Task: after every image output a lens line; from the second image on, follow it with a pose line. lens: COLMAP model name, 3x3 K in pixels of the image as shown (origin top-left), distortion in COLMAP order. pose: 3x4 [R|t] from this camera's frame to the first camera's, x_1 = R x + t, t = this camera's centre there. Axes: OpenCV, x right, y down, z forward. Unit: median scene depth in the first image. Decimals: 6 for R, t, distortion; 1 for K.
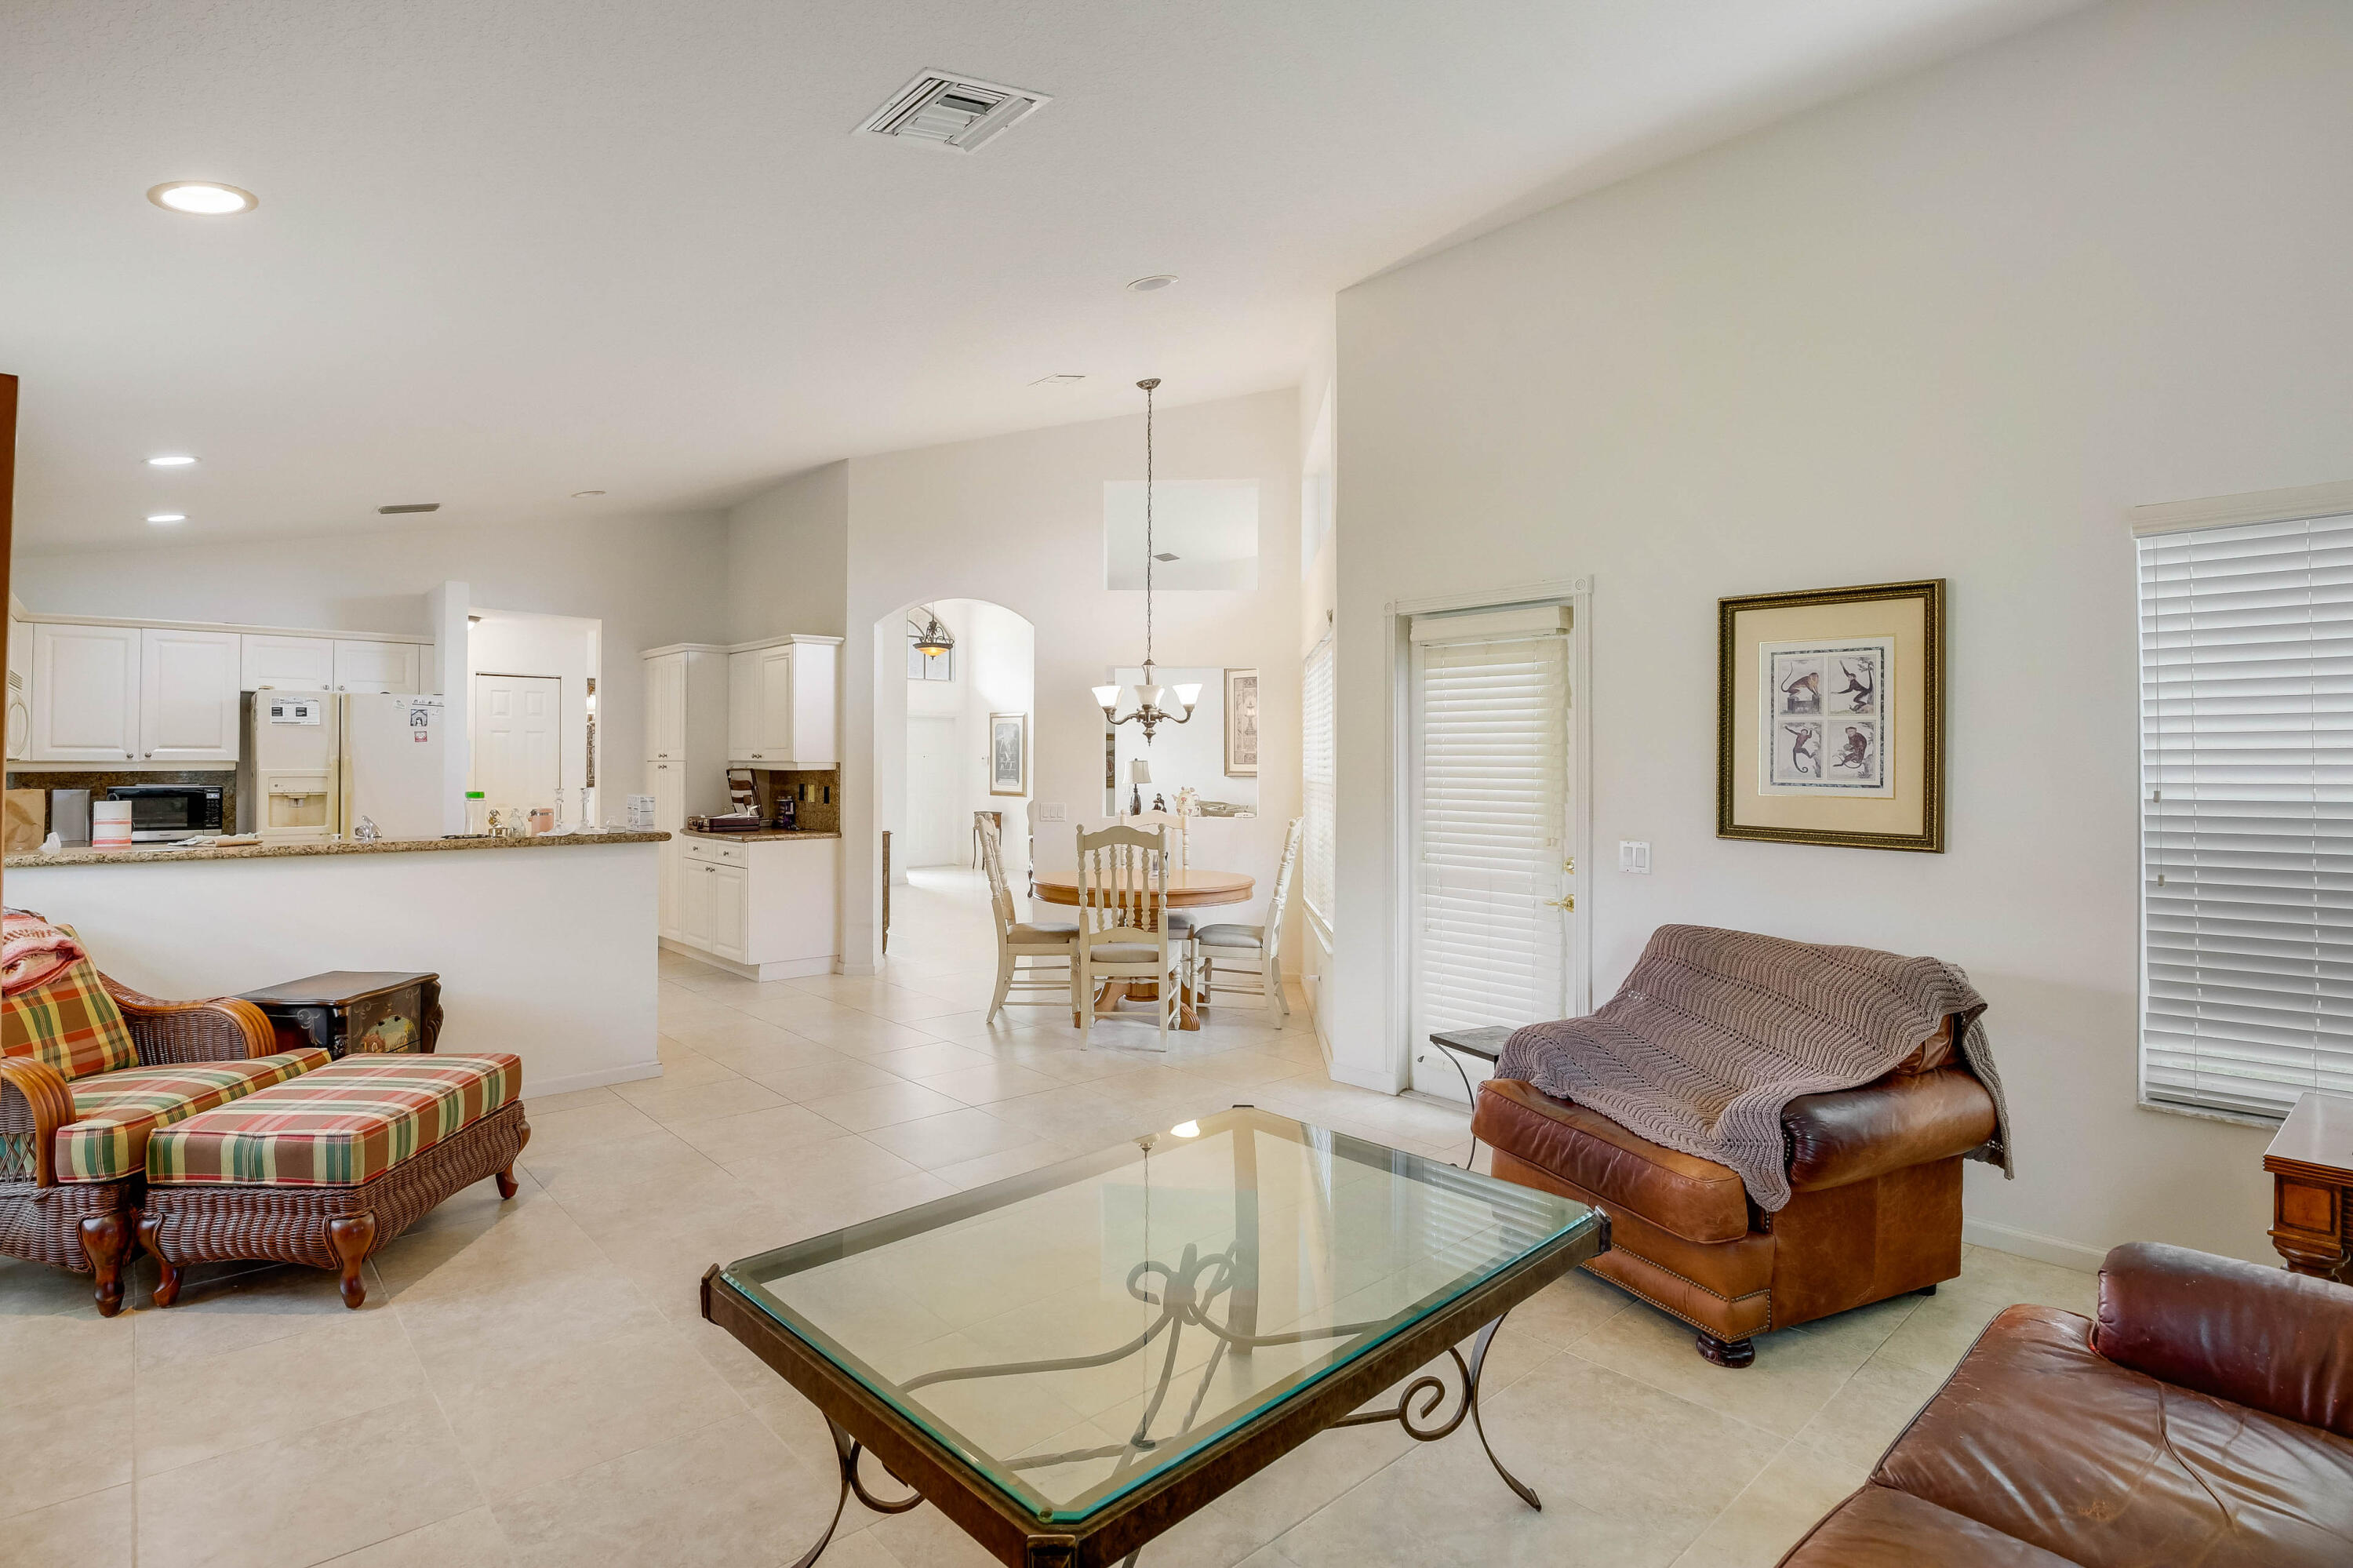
lens RADIAL K [[1164.3, 0, 1170.3], [0, 1164.3, 748.5], [0, 0, 1]] dist [-0.023147, 0.000236]
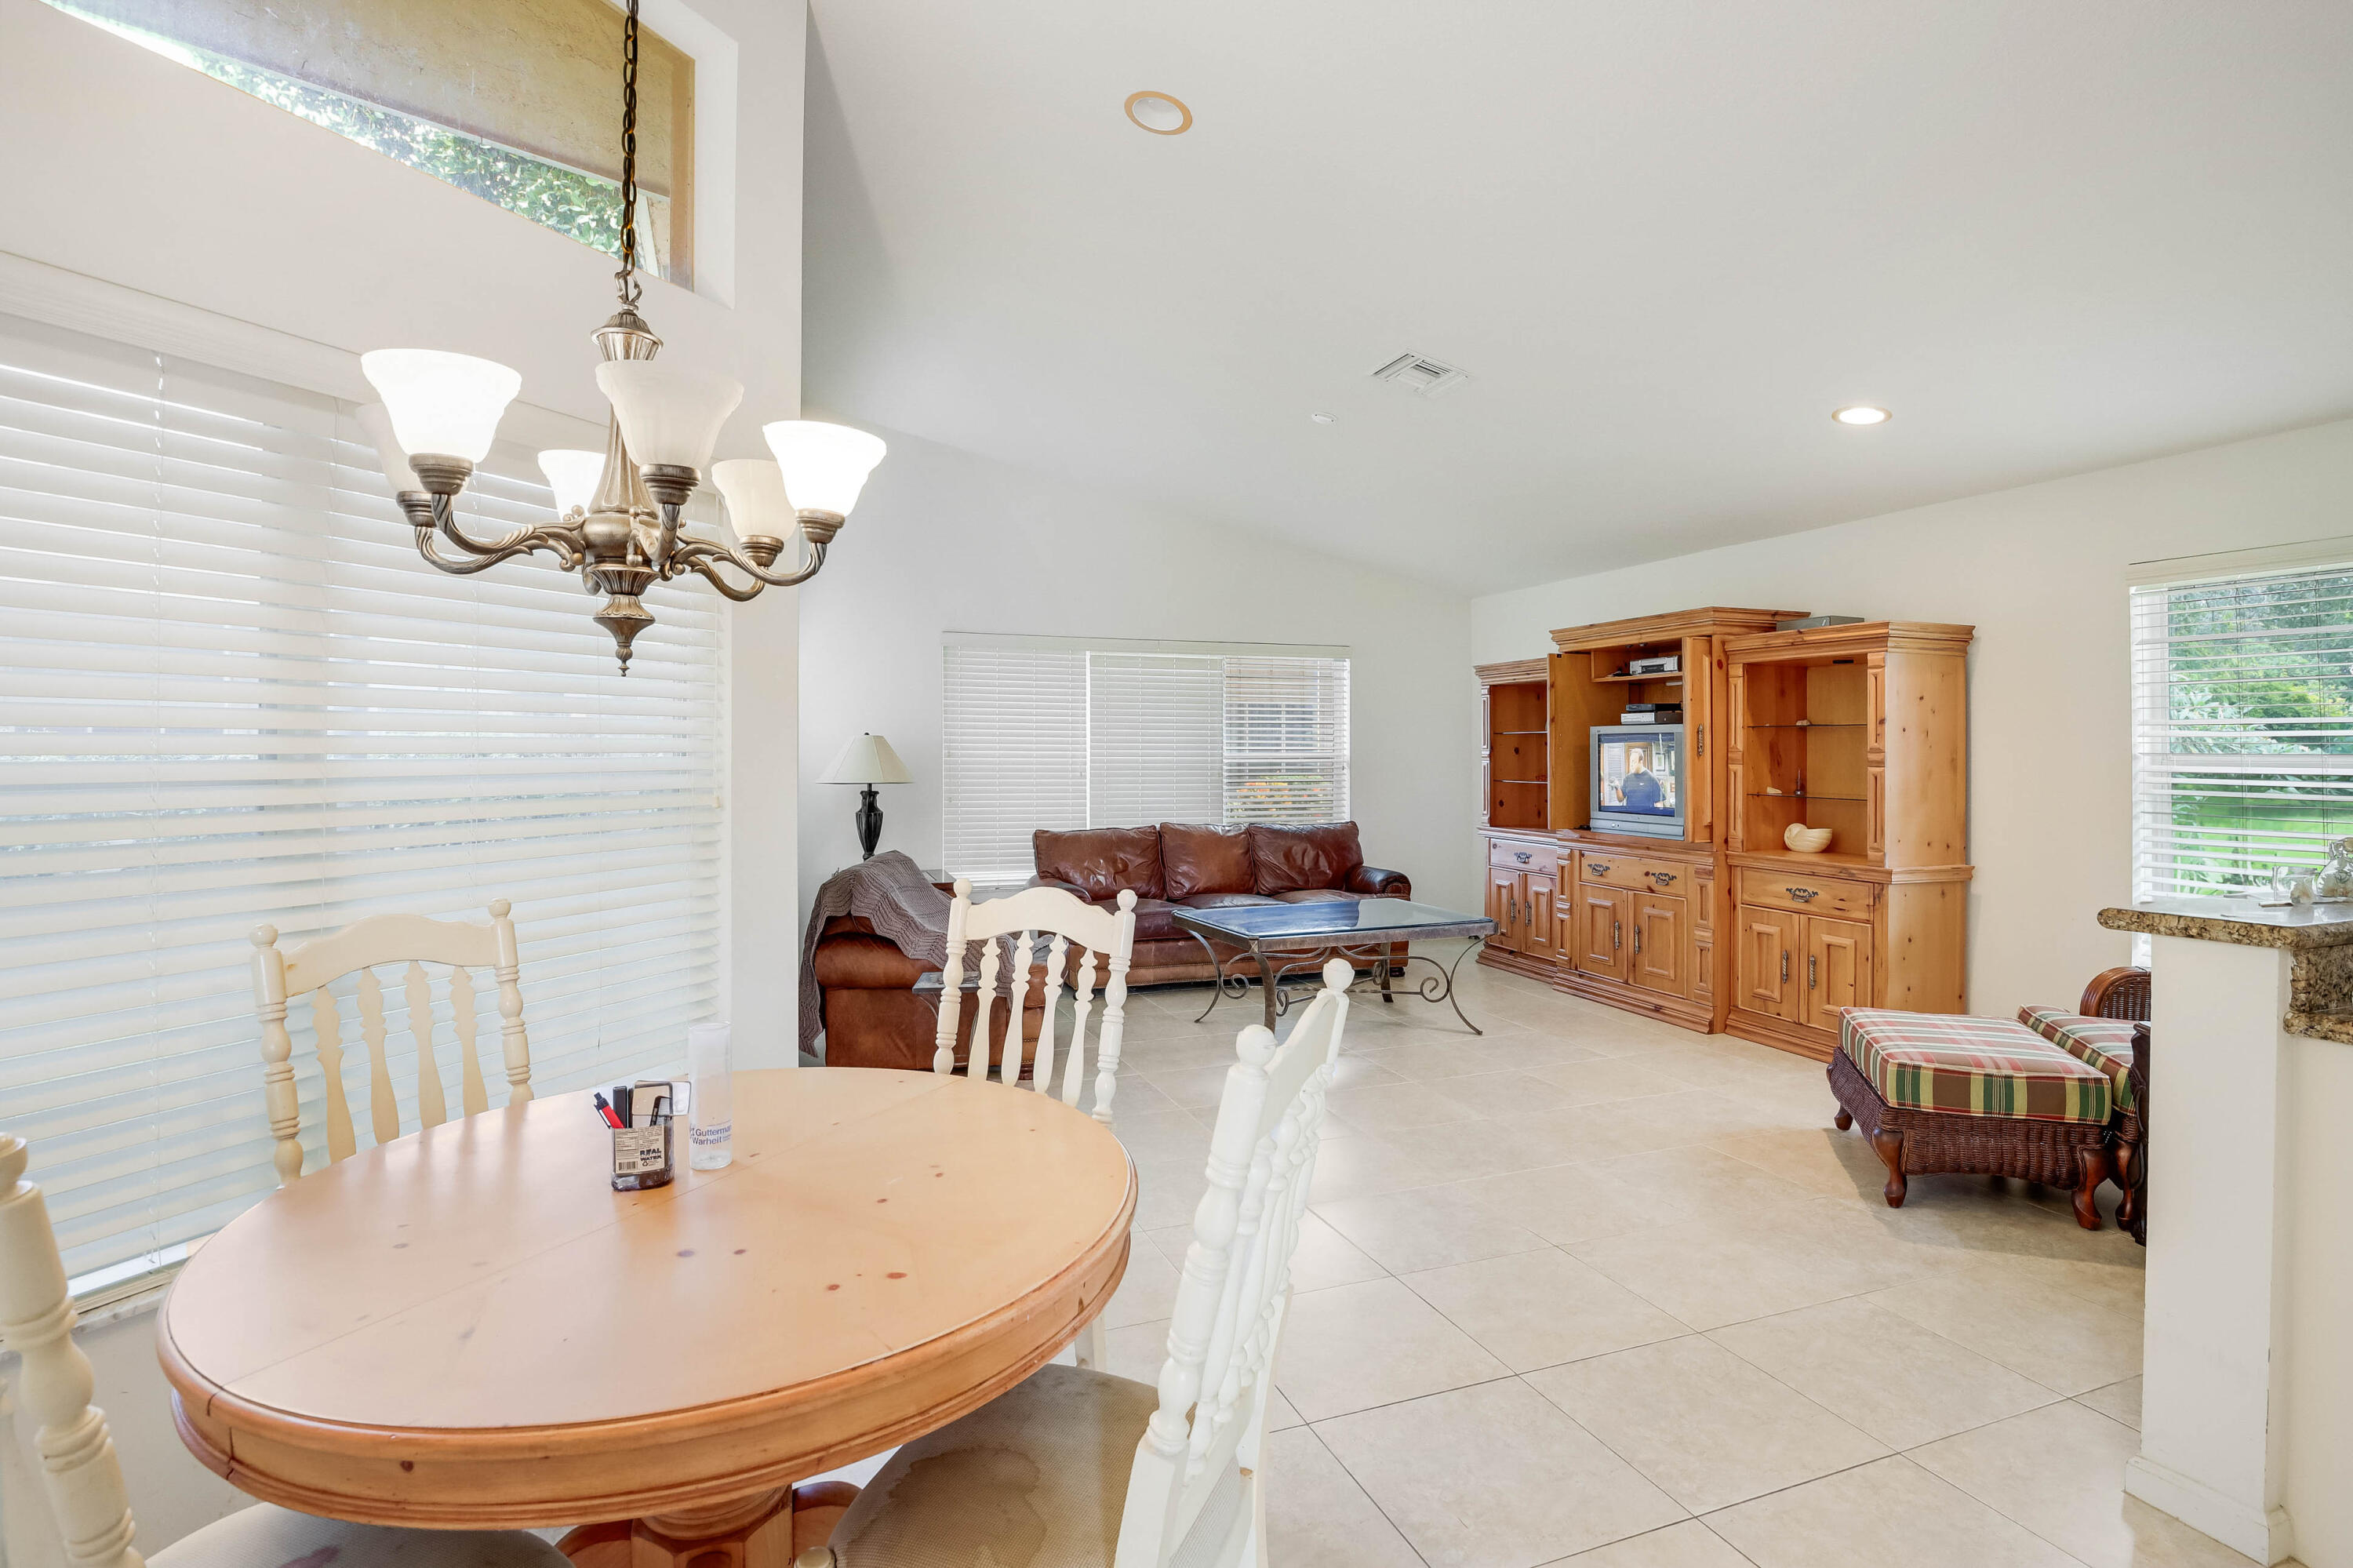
lens RADIAL K [[1164.3, 0, 1170.3], [0, 1164.3, 748.5], [0, 0, 1]] dist [-0.023147, 0.000236]
pose [[-0.929899, -0.000632, 0.367815, -0.208383], [-0.005256, 0.999919, -0.011570, 0.016341], [-0.367778, -0.012692, -0.929827, 1.181991]]
